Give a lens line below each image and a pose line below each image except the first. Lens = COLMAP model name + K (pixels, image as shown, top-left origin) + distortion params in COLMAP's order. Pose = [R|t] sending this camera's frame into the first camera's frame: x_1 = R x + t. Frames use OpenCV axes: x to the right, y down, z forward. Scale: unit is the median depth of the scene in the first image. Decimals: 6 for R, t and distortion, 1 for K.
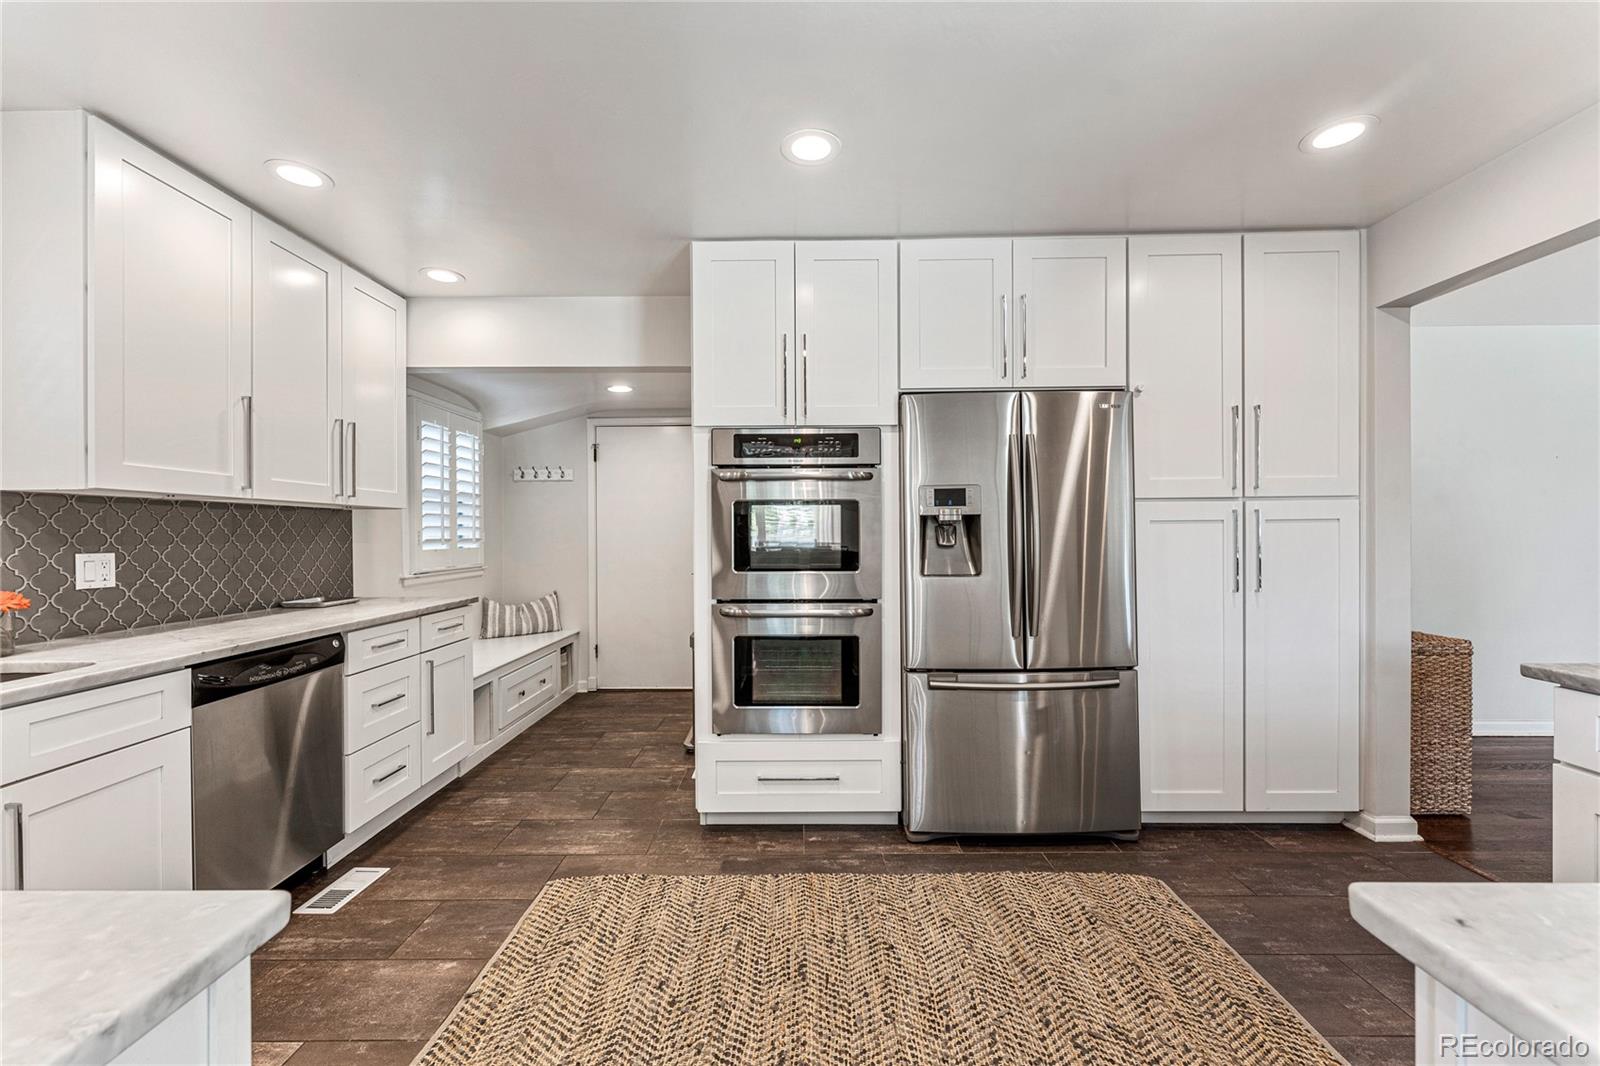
lens RADIAL K [[654.4, 0, 793.2], [0, 654.4, 531.7], [0, 0, 1]] dist [-0.001199, -0.000253]
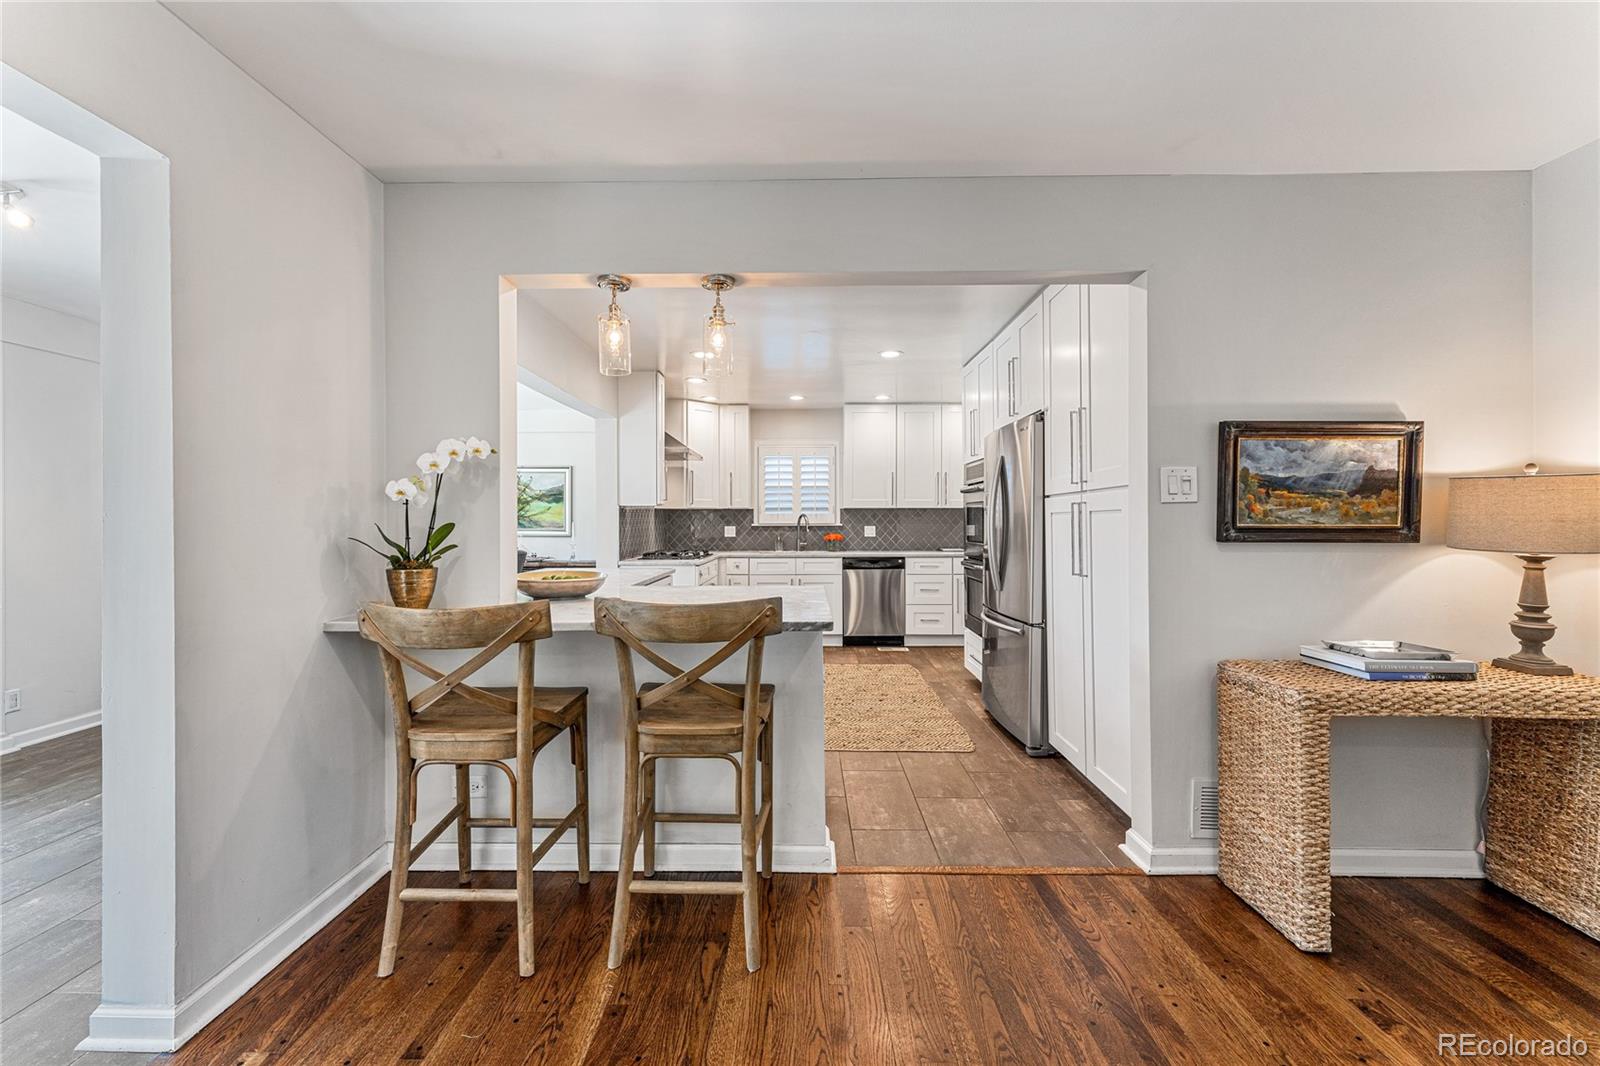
lens RADIAL K [[654.4, 0, 793.2], [0, 654.4, 531.7], [0, 0, 1]] dist [-0.001199, -0.000253]
pose [[-0.006645, 0.022168, -0.999732, 1.844801], [0.002624, 0.999751, 0.022151, -0.009788], [0.999974, -0.002476, -0.006702, 0.533516]]
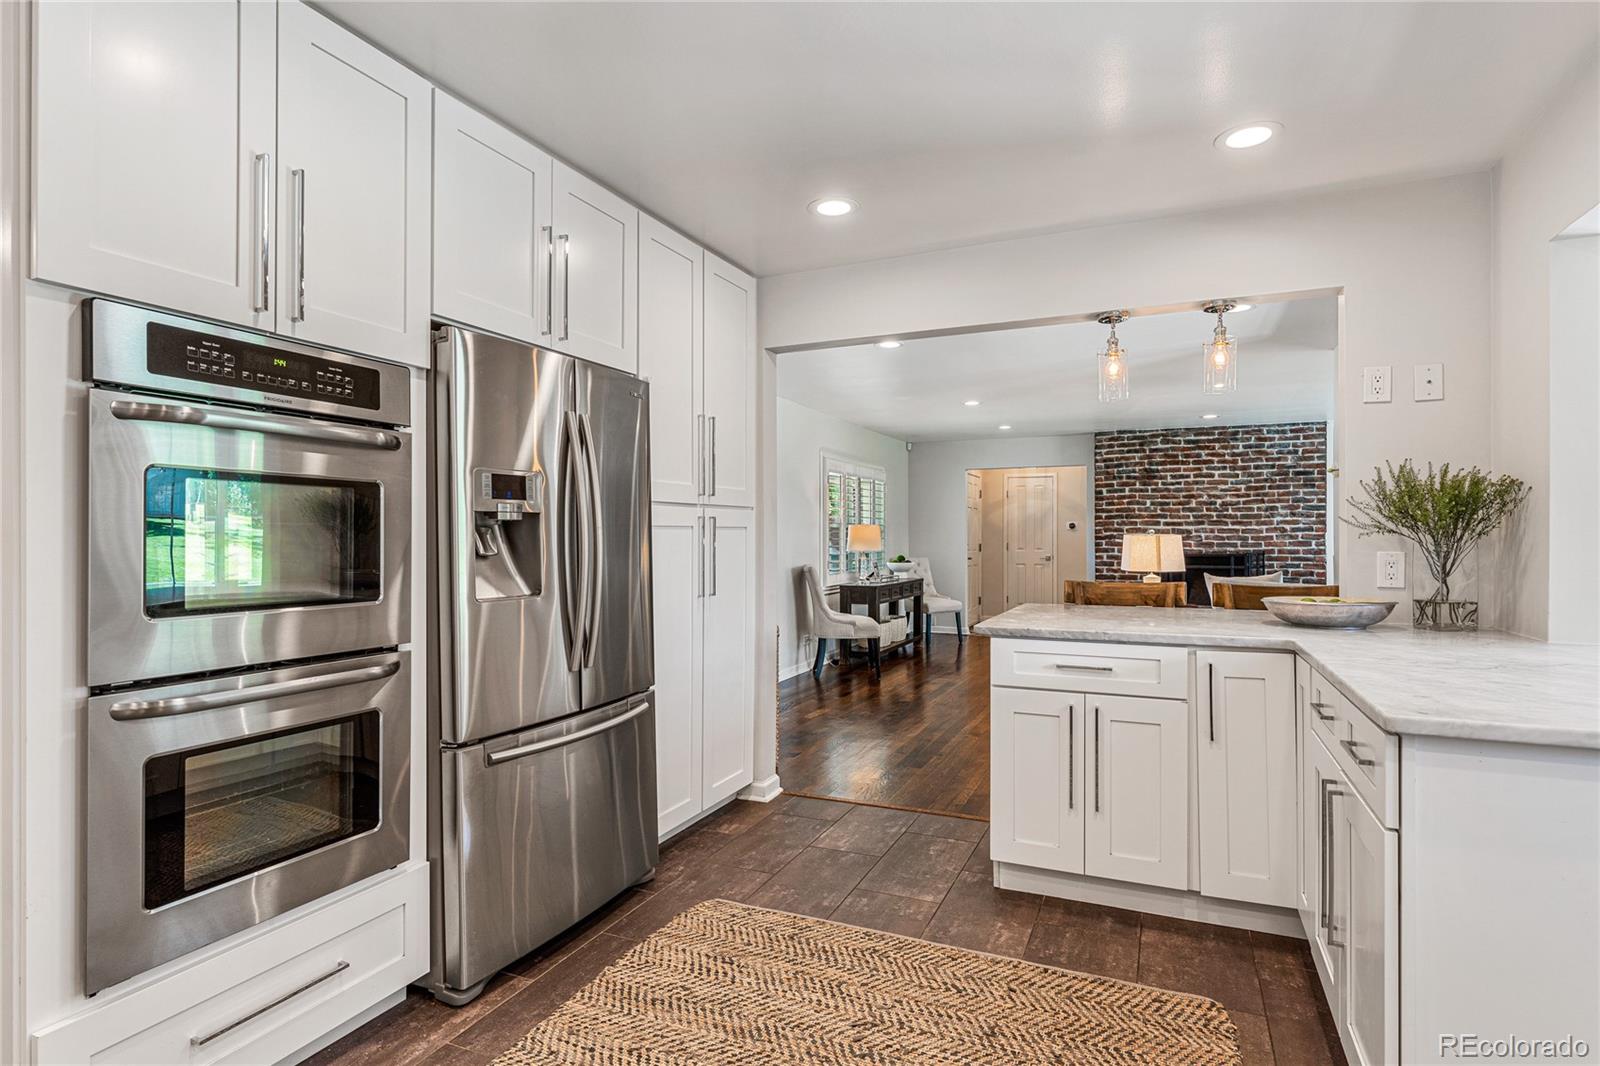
lens RADIAL K [[828.3, 0, 800.0], [0, 828.3, 533.0], [0, 0, 1]] dist [-0.003109, 0.000021]
pose [[0.395514, 0.010290, 0.918402, -0.458723], [0.000432, 0.999935, -0.011389, 0.007417], [-0.918460, 0.004901, 0.395484, 0.357875]]
